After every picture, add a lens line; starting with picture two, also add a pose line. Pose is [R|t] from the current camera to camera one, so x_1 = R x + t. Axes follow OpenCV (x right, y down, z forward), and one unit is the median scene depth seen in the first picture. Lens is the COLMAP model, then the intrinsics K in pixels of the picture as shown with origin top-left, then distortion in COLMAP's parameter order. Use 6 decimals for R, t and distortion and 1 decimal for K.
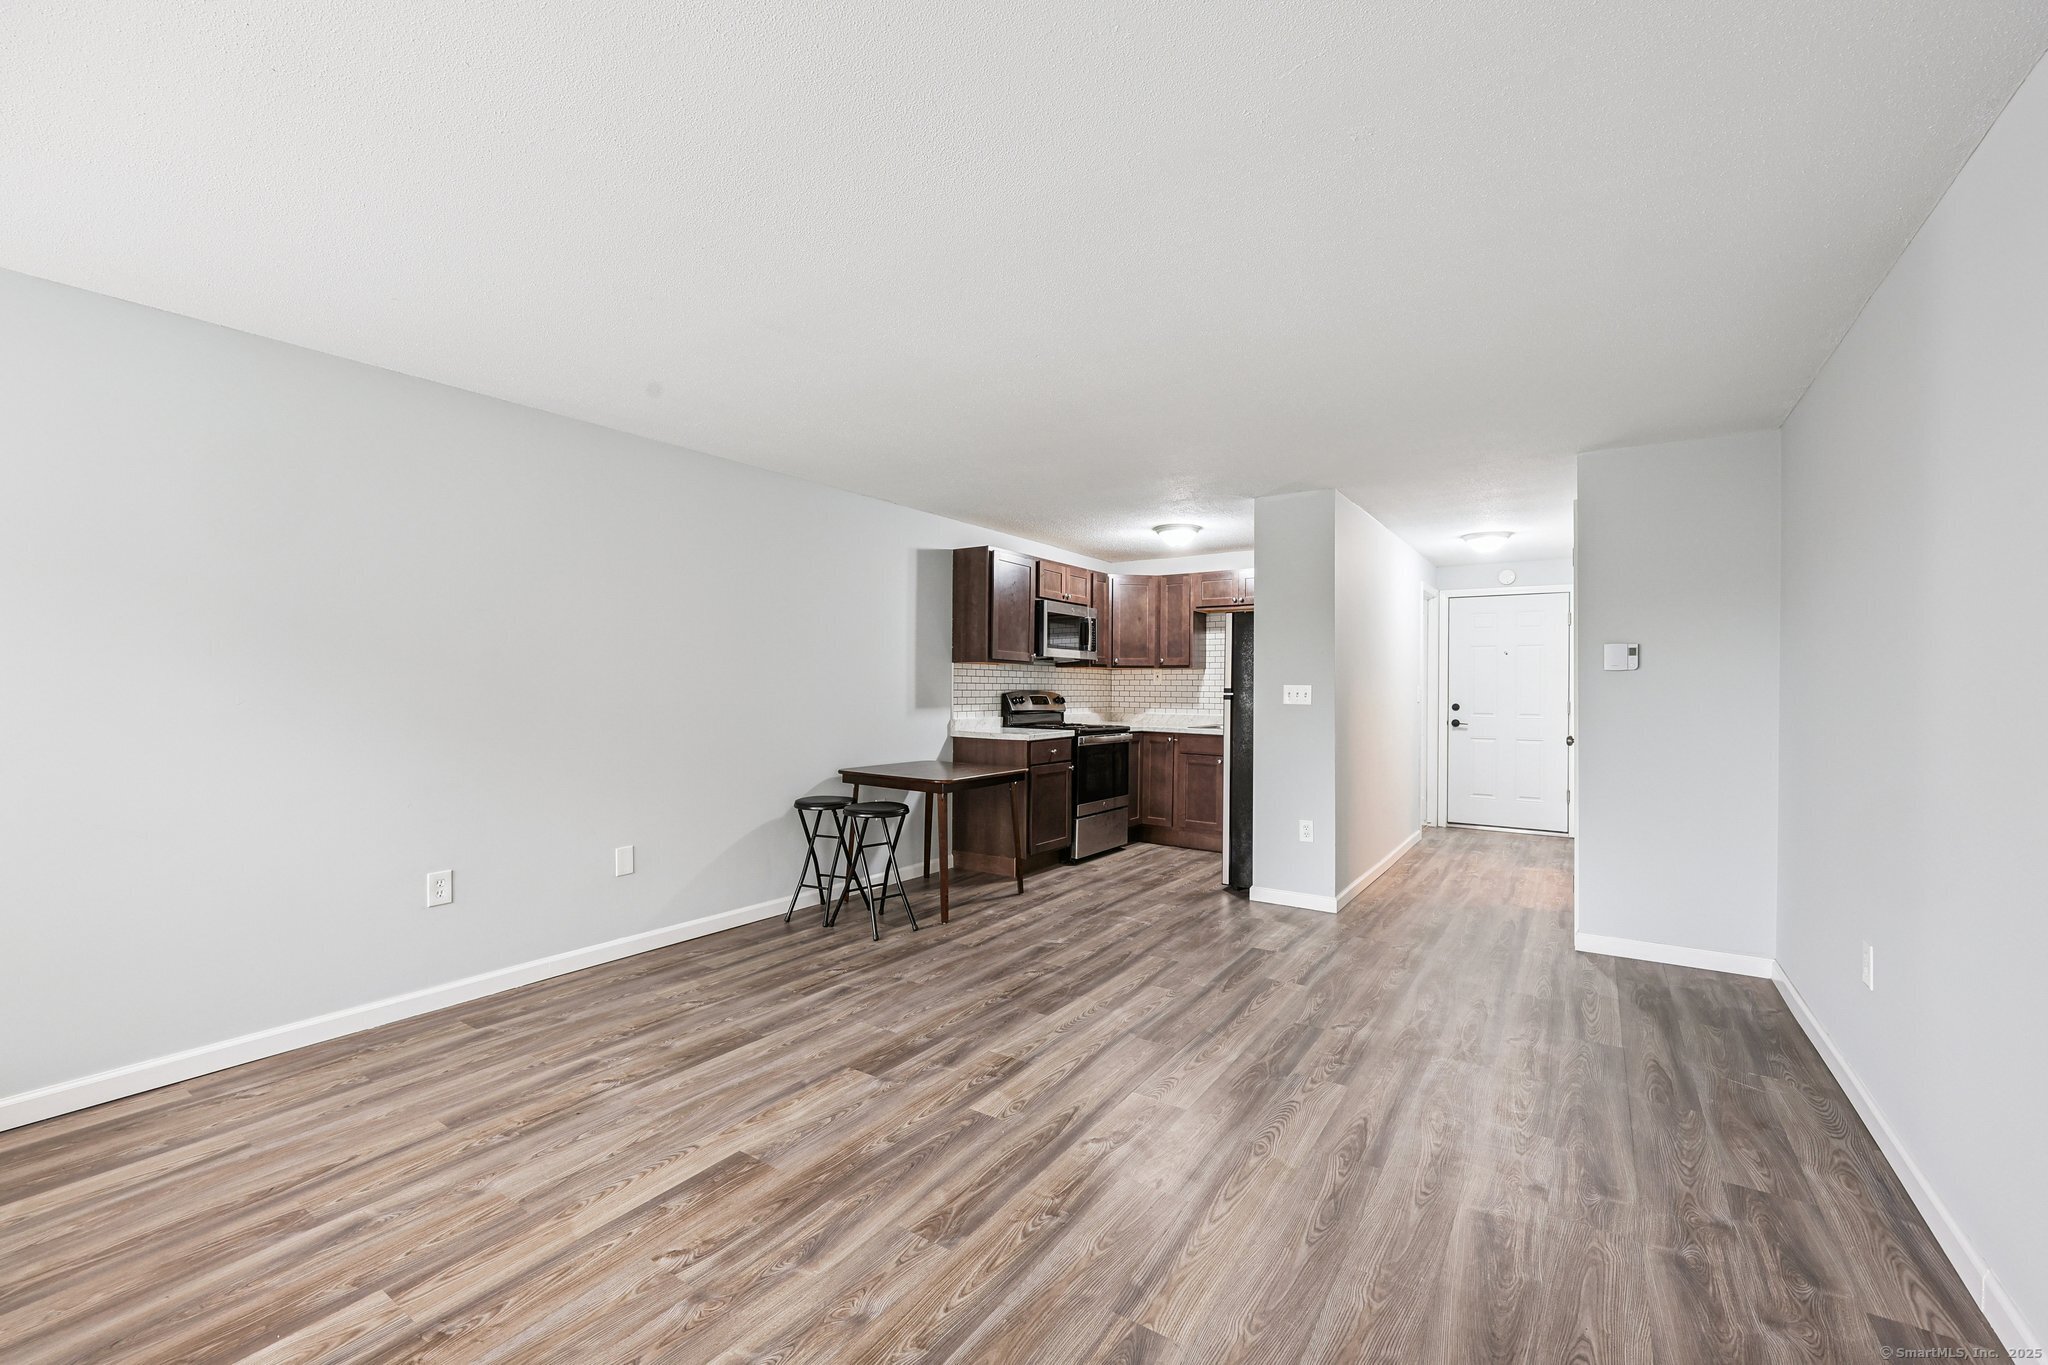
lens RADIAL K [[835.8, 0, 1029.4], [0, 835.8, 688.2], [0, 0, 1]] dist [-0.000728, 0.000166]
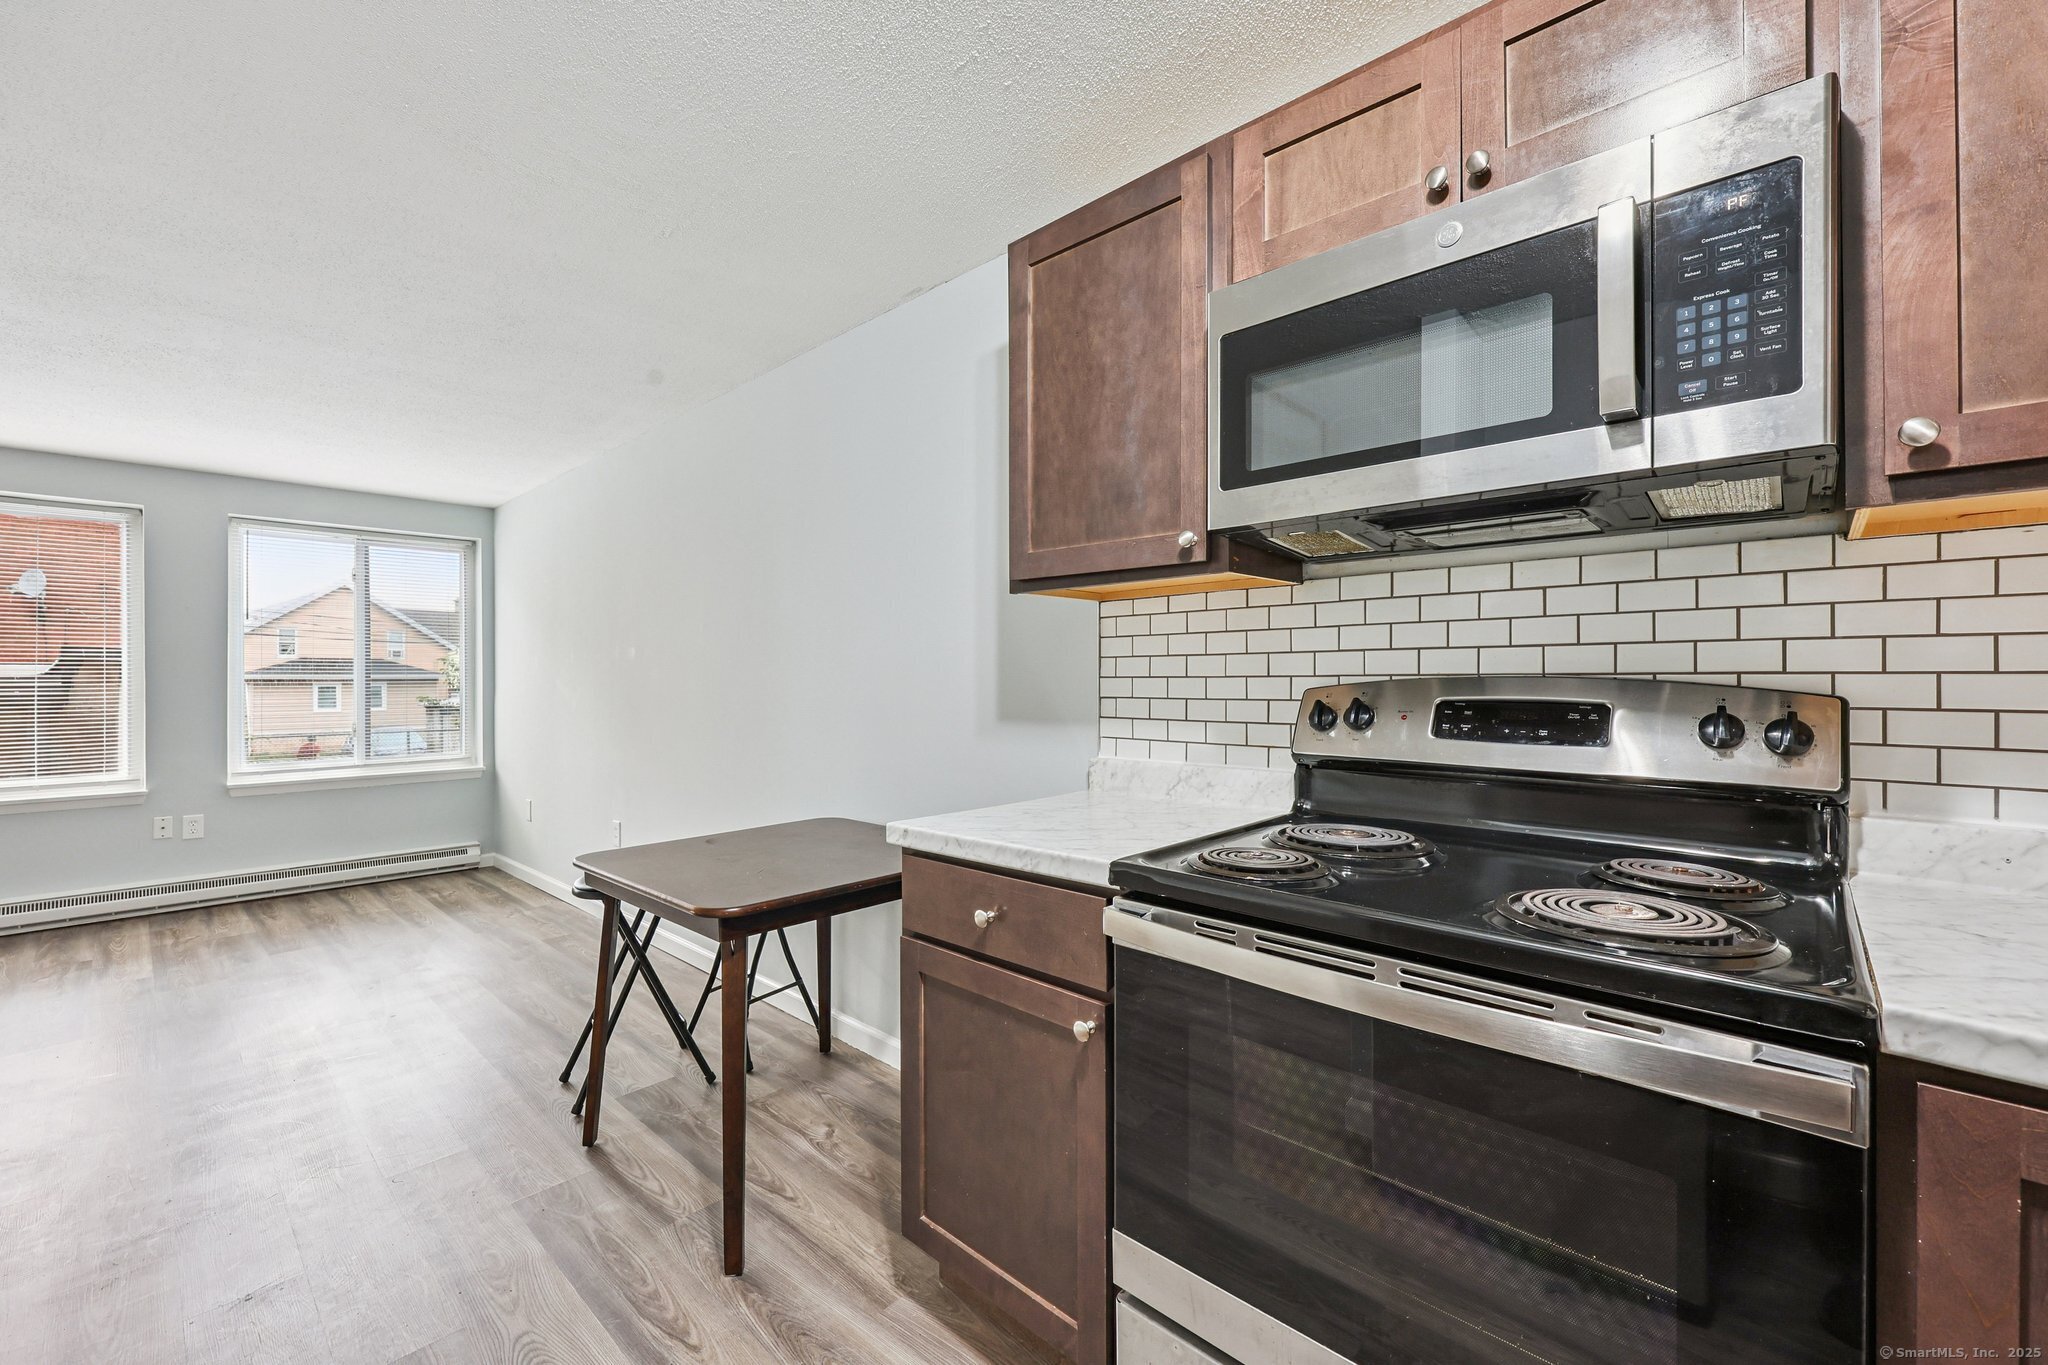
lens RADIAL K [[839.2, 0, 1032.1], [0, 839.2, 675.1], [0, 0, 1]] dist [-0.001030, -0.000377]
pose [[-0.154196, -0.010055, -0.987989, 0.338080], [0.003939, 0.999934, -0.010792, 0.006180], [0.988032, -0.005556, -0.154146, 1.274179]]
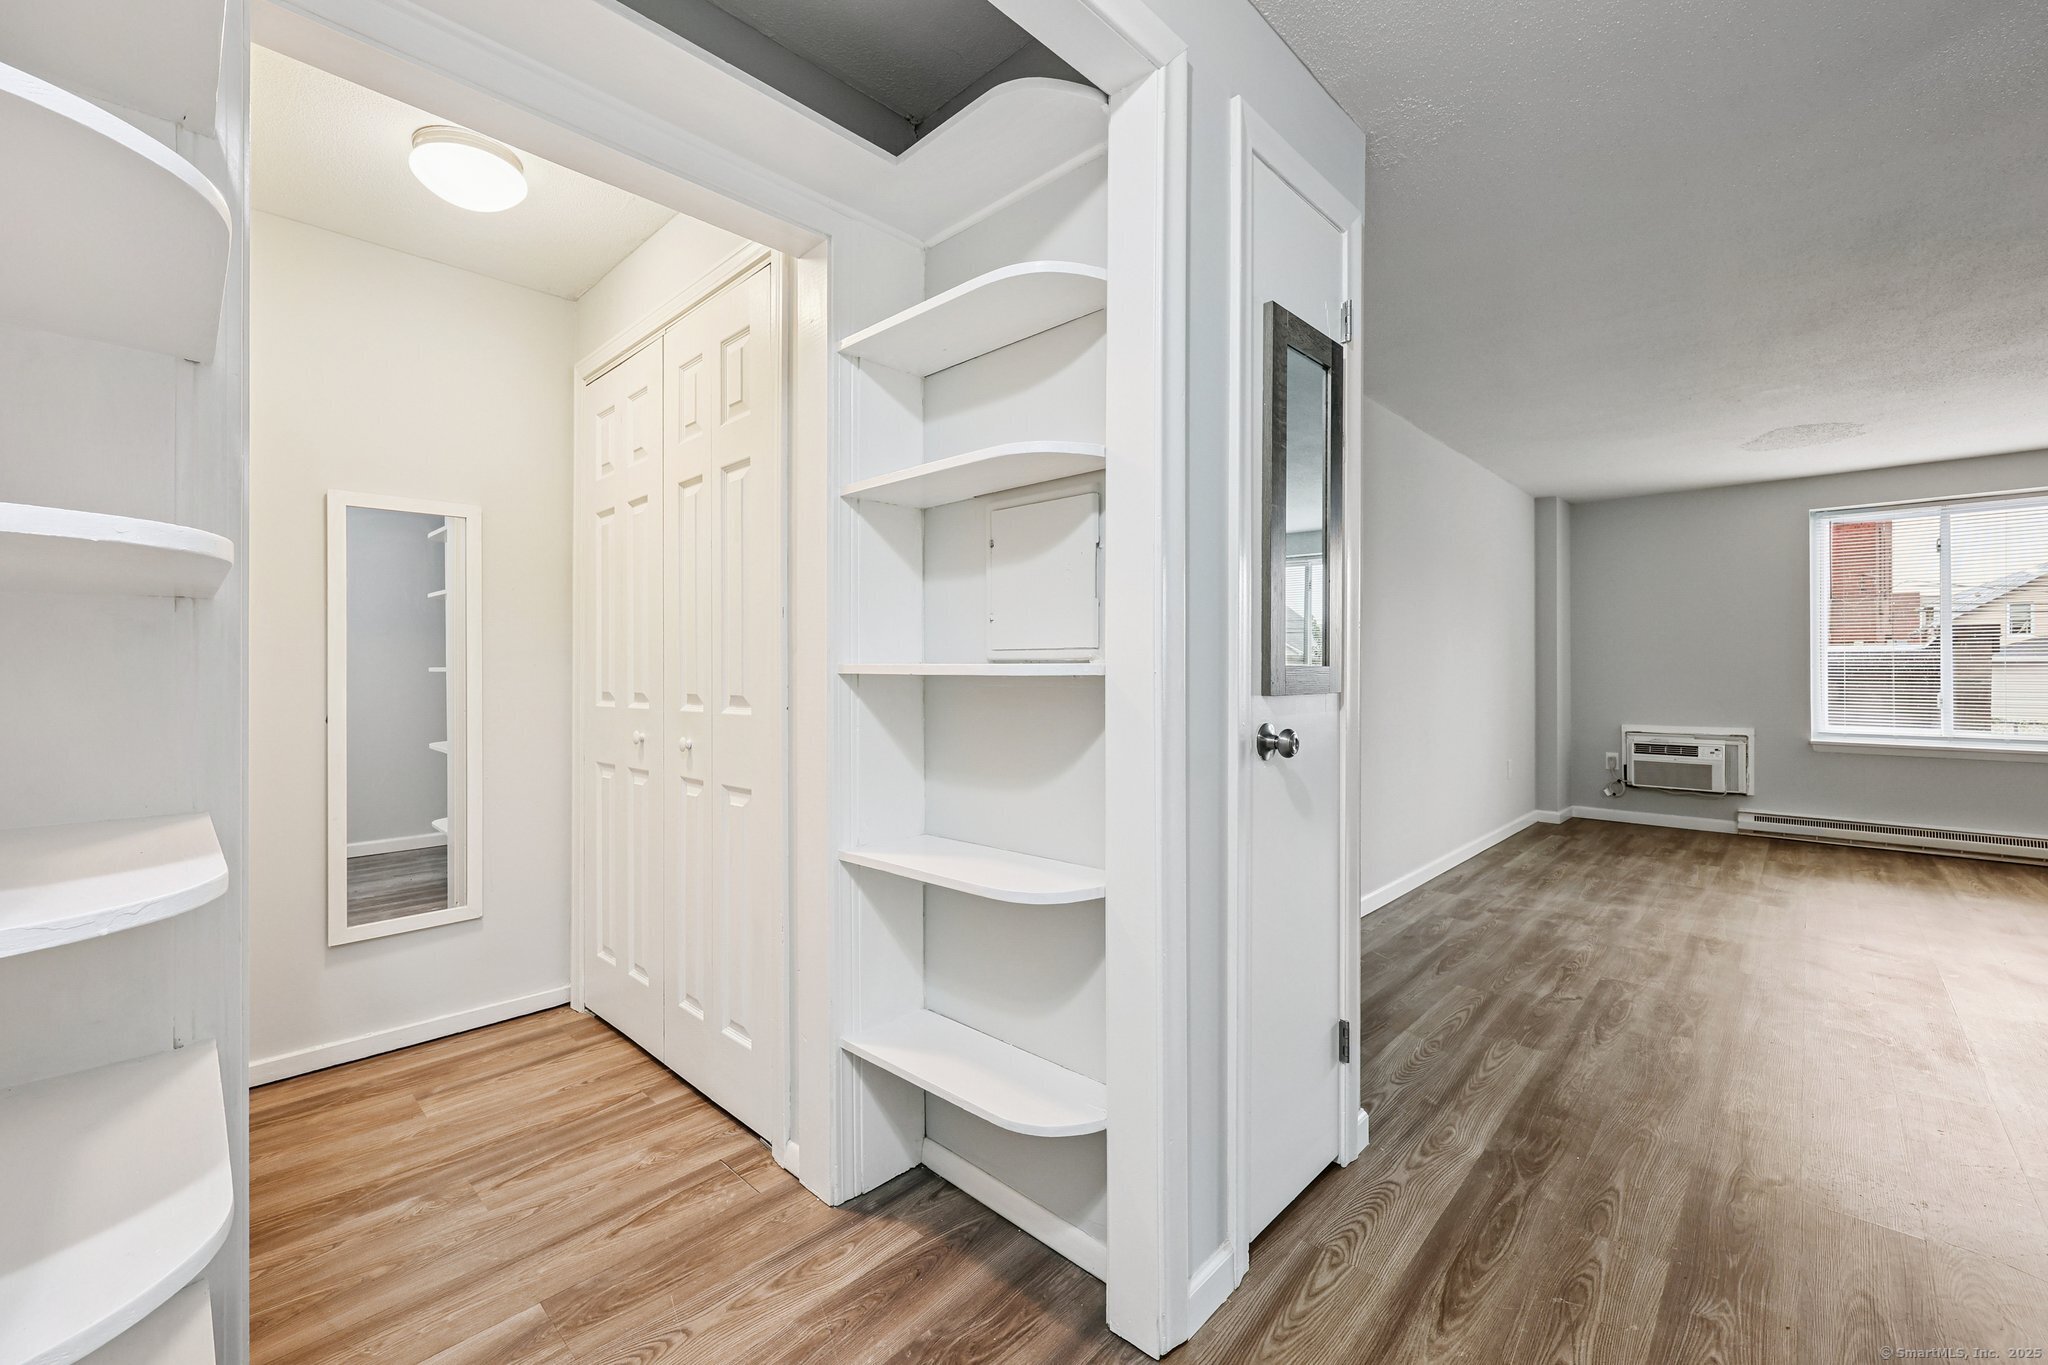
lens RADIAL K [[829.6, 0, 1024.3], [0, 829.6, 666.3], [0, 0, 1]] dist [0.000388, -0.000004]
pose [[-0.986025, -0.003867, 0.166554, 0.671261], [-0.004679, 0.999979, -0.004478, 0.029921], [-0.166533, -0.005195, -0.986022, 1.318534]]
